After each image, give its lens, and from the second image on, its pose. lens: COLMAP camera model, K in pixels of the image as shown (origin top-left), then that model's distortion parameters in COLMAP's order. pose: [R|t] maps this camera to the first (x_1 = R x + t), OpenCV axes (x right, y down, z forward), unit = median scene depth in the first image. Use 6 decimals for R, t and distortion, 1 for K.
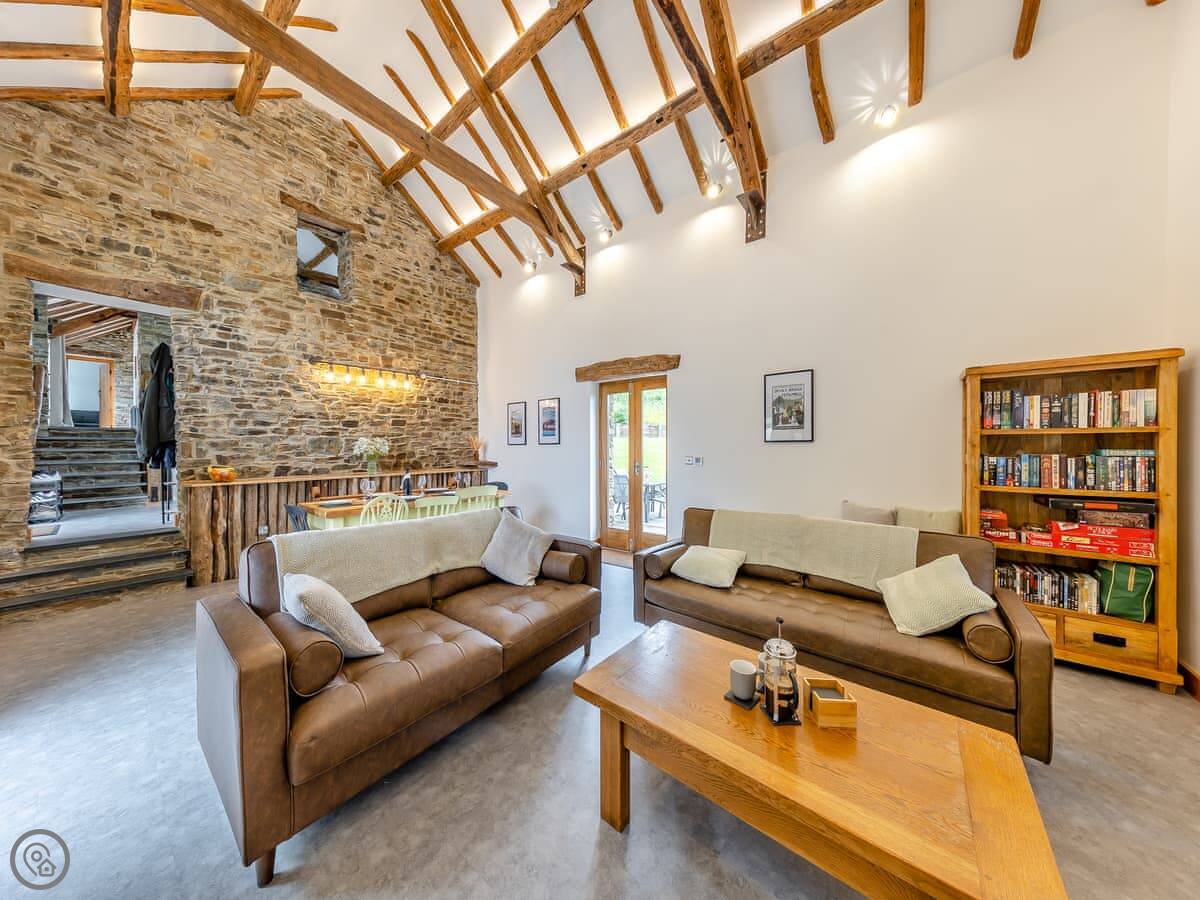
lens RADIAL K [[376.9, 0, 604.8], [0, 376.9, 448.5], [0, 0, 1]] dist [0.000961, -0.000073]
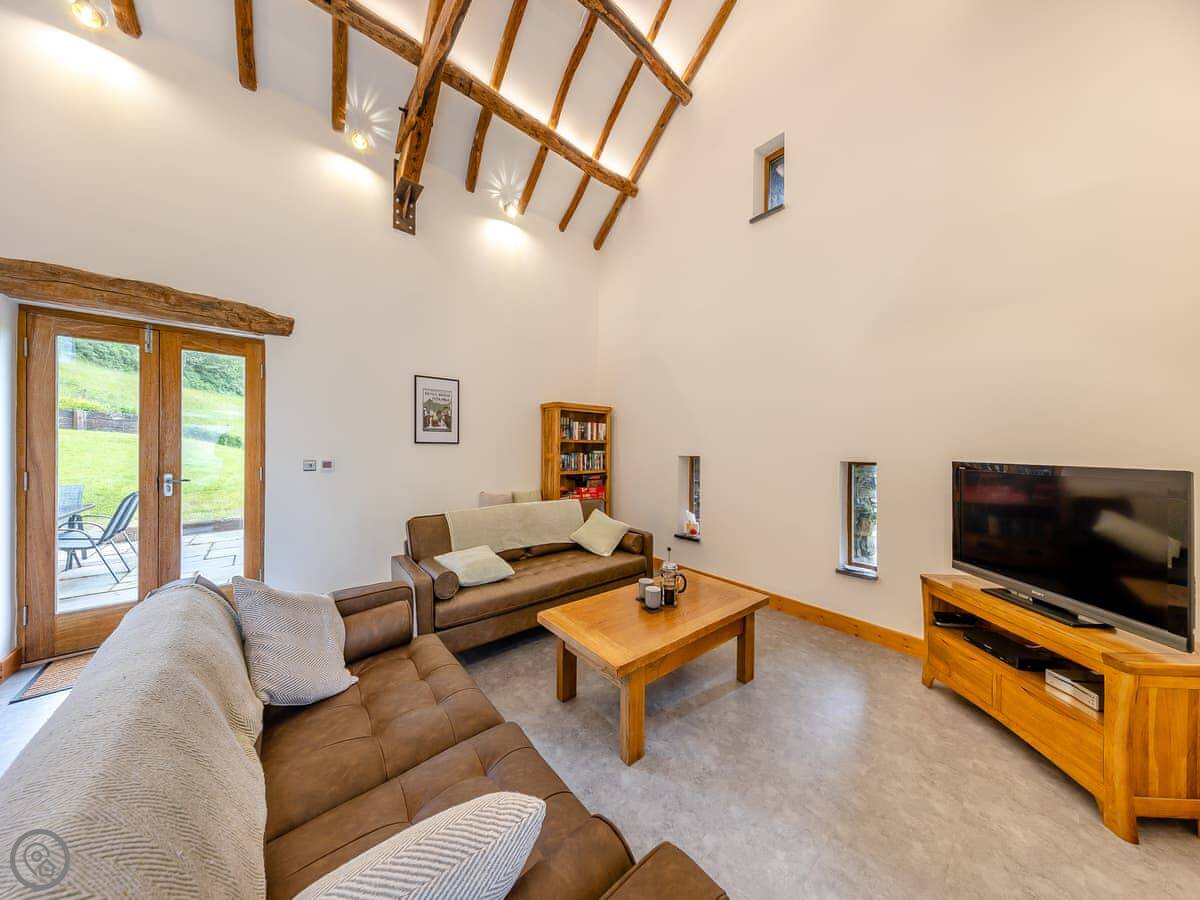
lens RADIAL K [[376.9, 0, 604.8], [0, 376.9, 448.5], [0, 0, 1]] dist [0.000961, -0.000073]
pose [[0.206196, 0.001889, 0.978509, -0.322490], [-0.004359, 0.999990, -0.001012, -0.003181], [-0.978501, -0.004057, 0.206202, 0.228439]]
